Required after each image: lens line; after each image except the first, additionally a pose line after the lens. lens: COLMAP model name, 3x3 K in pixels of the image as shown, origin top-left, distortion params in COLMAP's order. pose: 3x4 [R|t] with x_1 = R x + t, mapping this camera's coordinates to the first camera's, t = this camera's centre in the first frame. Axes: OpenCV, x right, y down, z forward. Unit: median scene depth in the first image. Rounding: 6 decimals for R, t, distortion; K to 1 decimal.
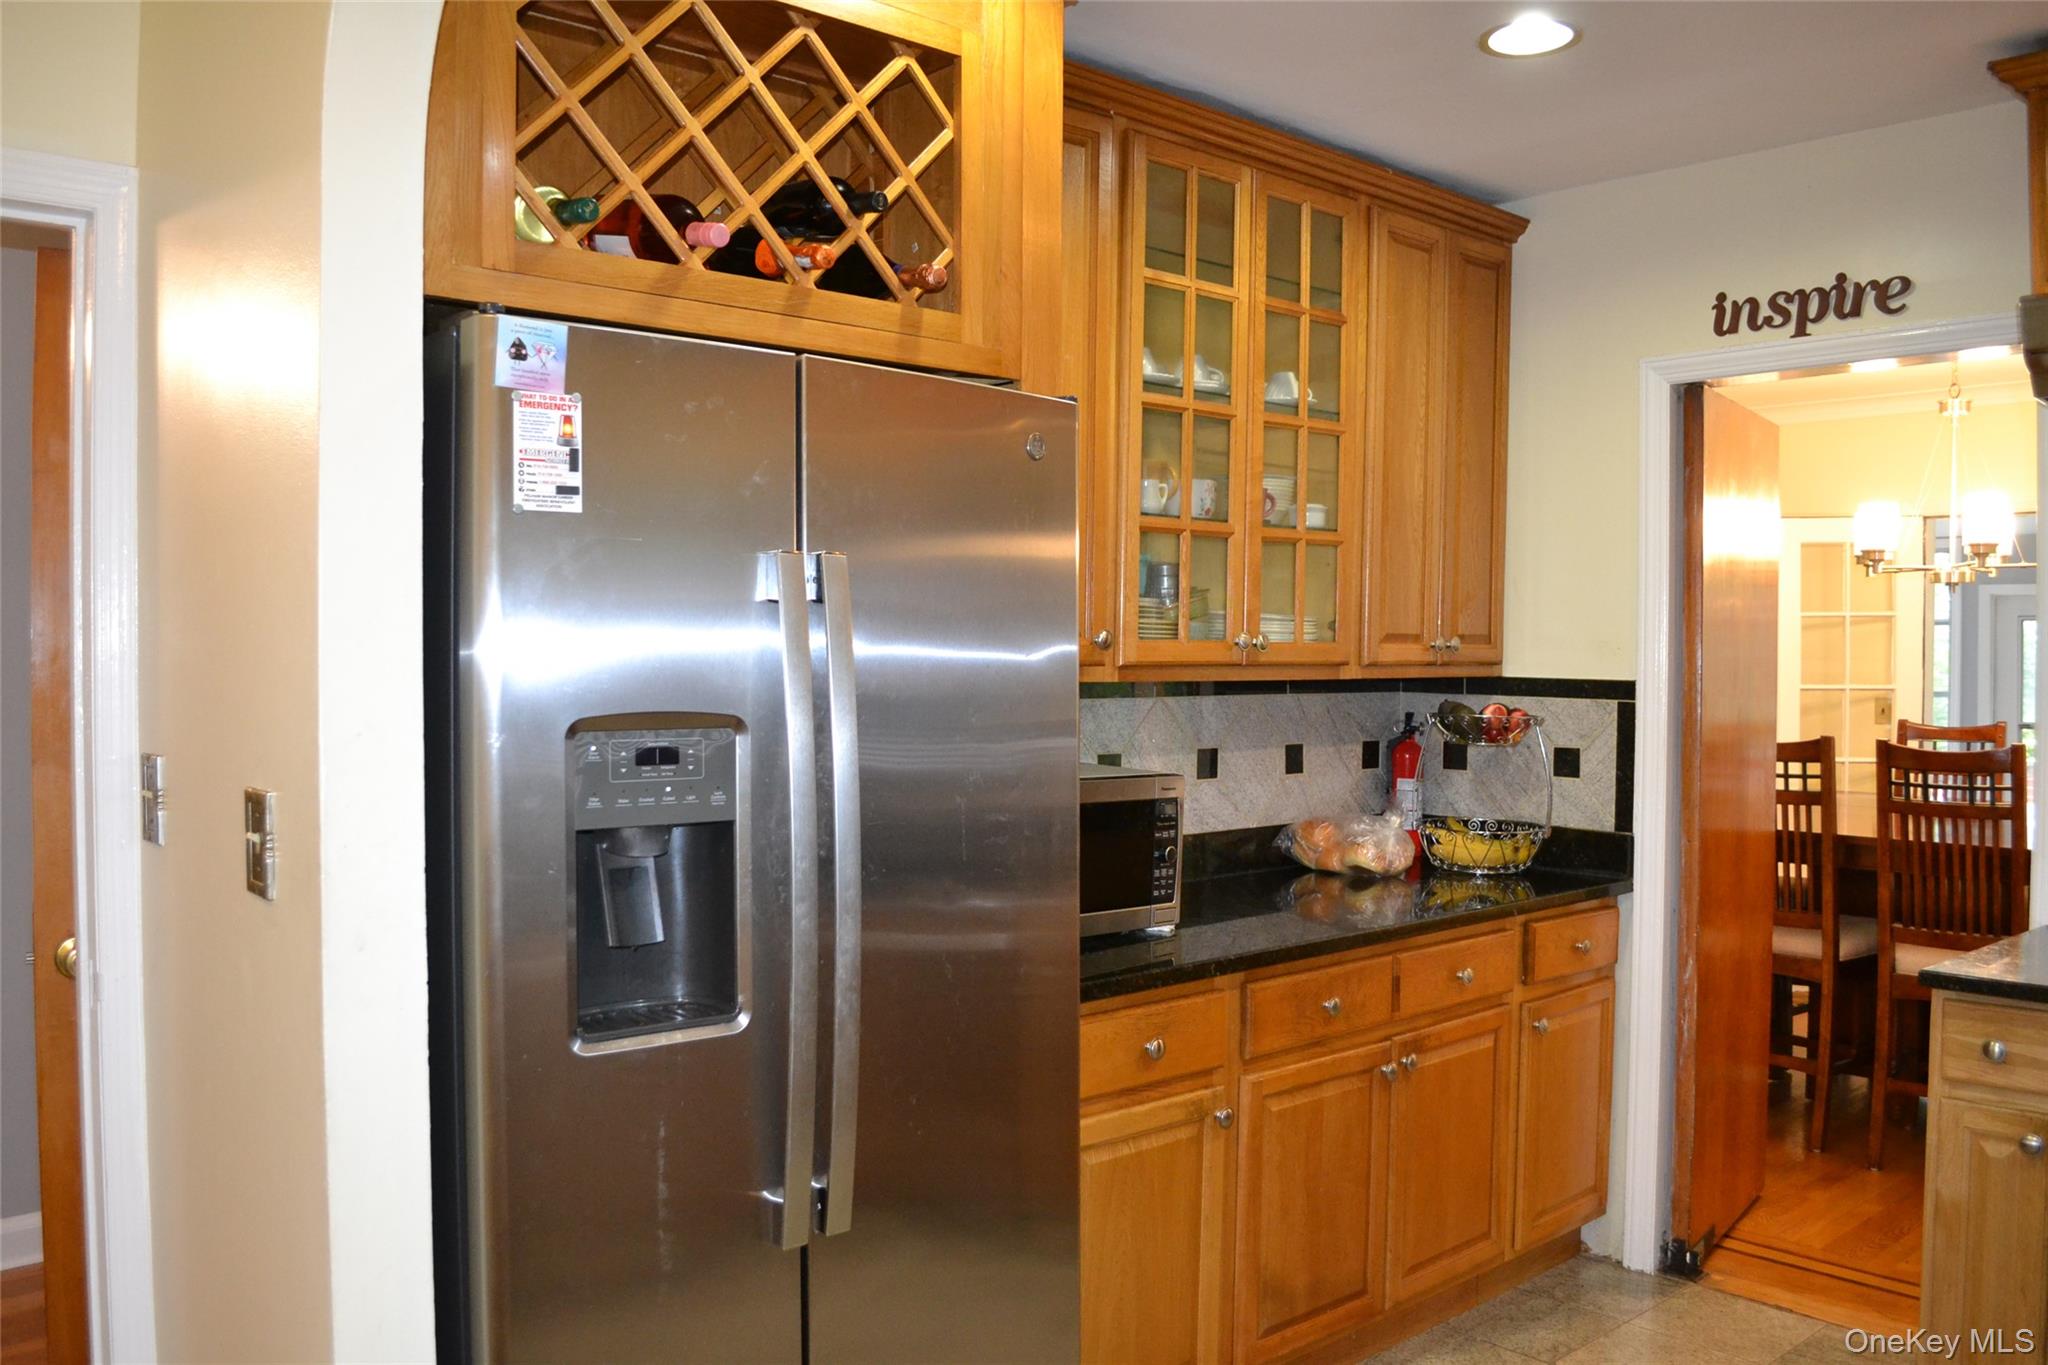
lens RADIAL K [[1630.0, 0, 1024.0], [0, 1630.0, 682.5], [0, 0, 1]] dist [-0.055781, -0.045176]
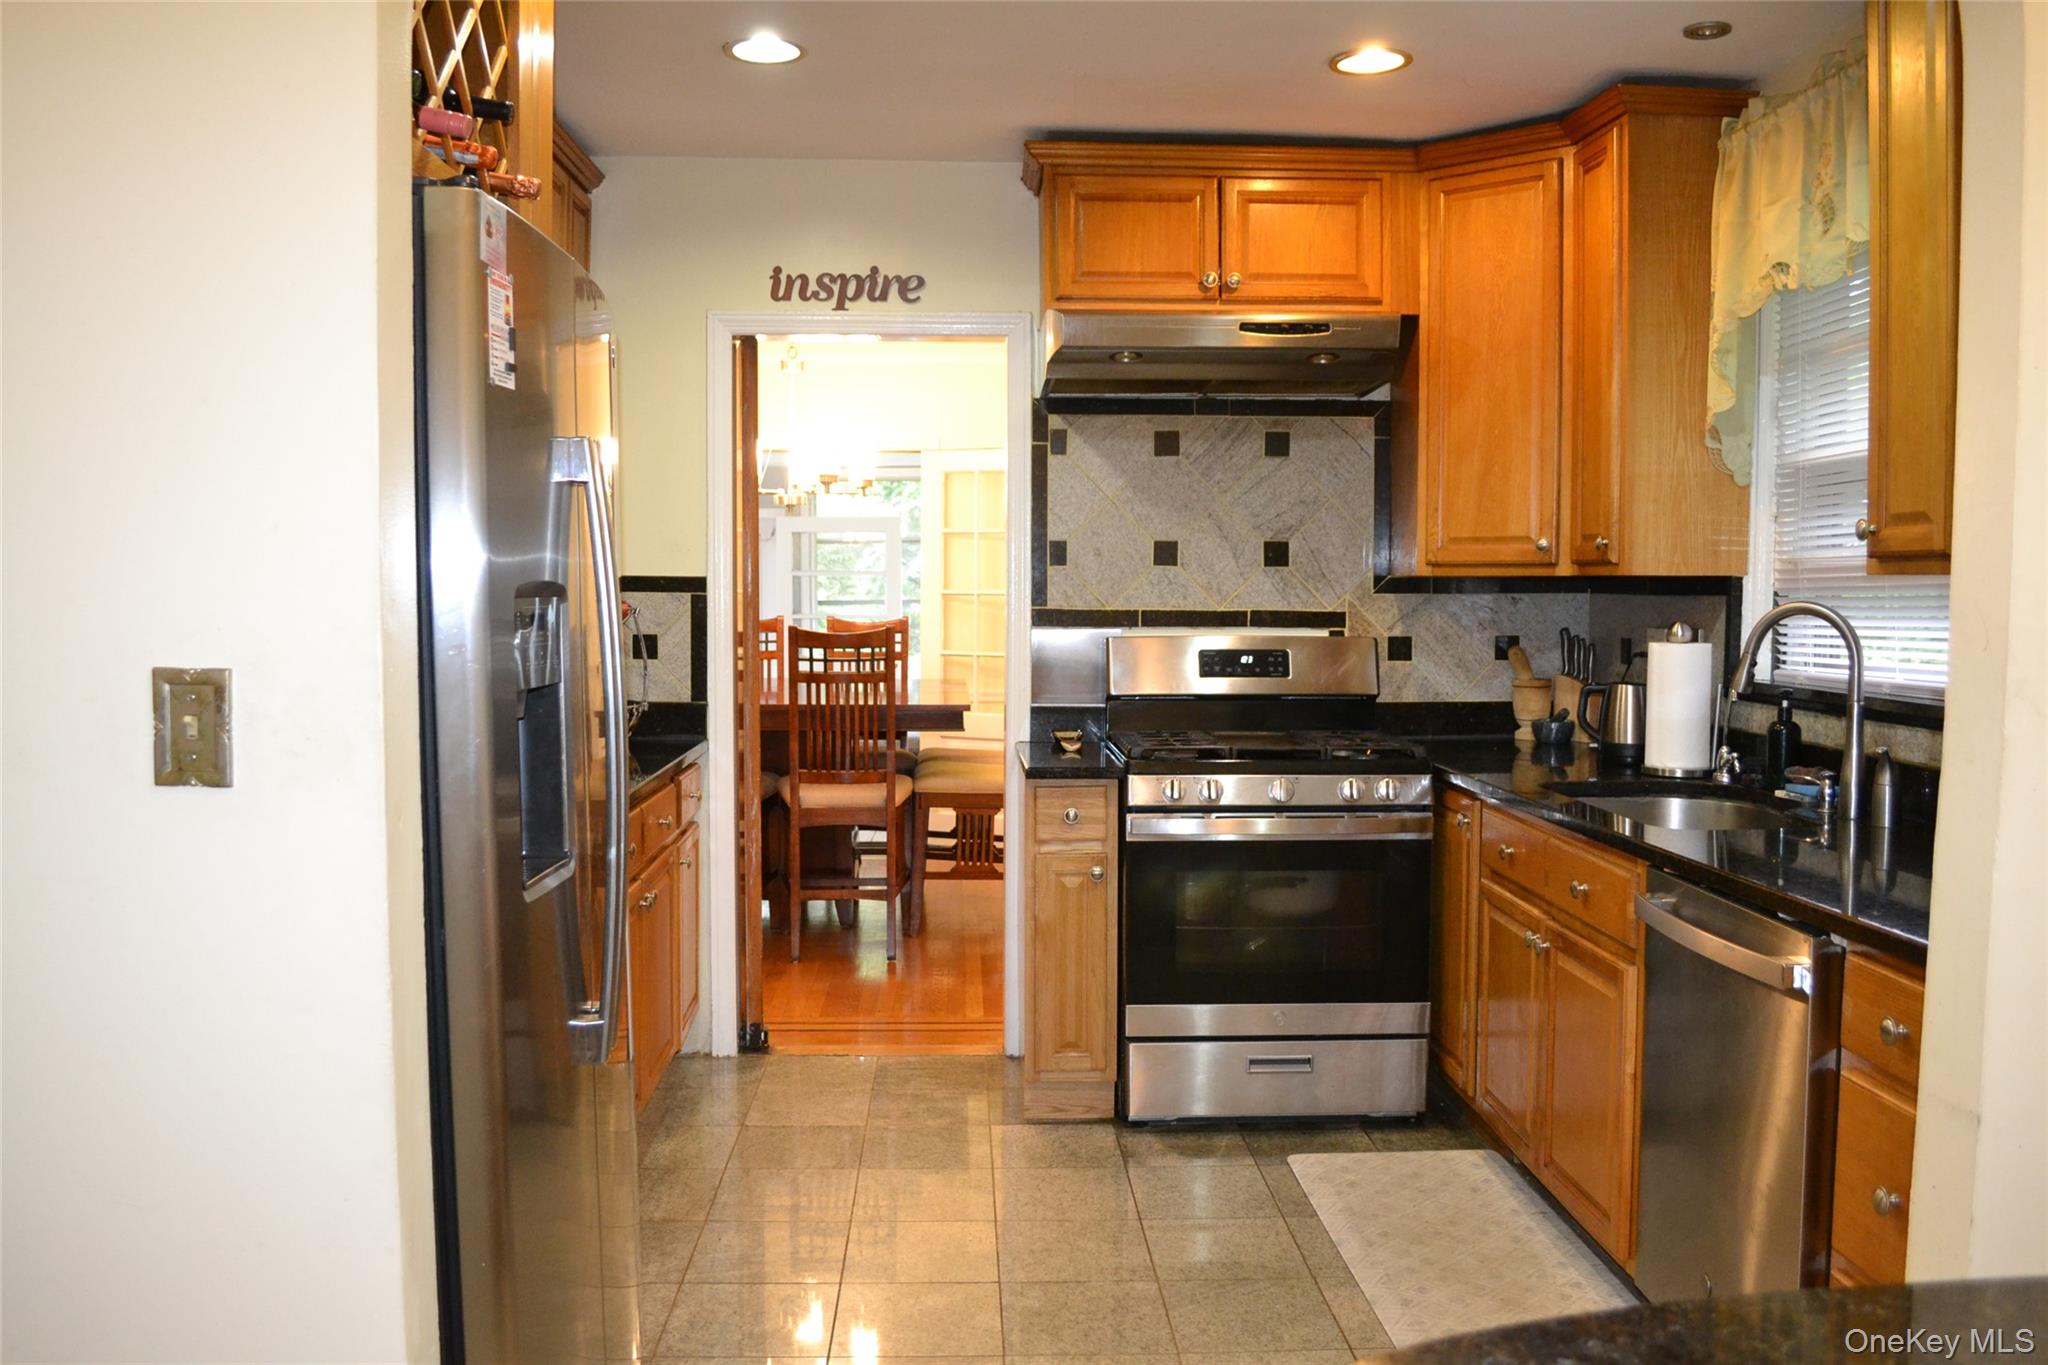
lens RADIAL K [[1630.0, 0, 1024.0], [0, 1630.0, 682.5], [0, 0, 1]] dist [-0.055781, -0.045176]
pose [[0.633411, -0.050502, 0.772166, -0.439693], [0.013551, 0.998439, 0.054185, 0.016108], [-0.773697, -0.023858, 0.633106, 0.037978]]
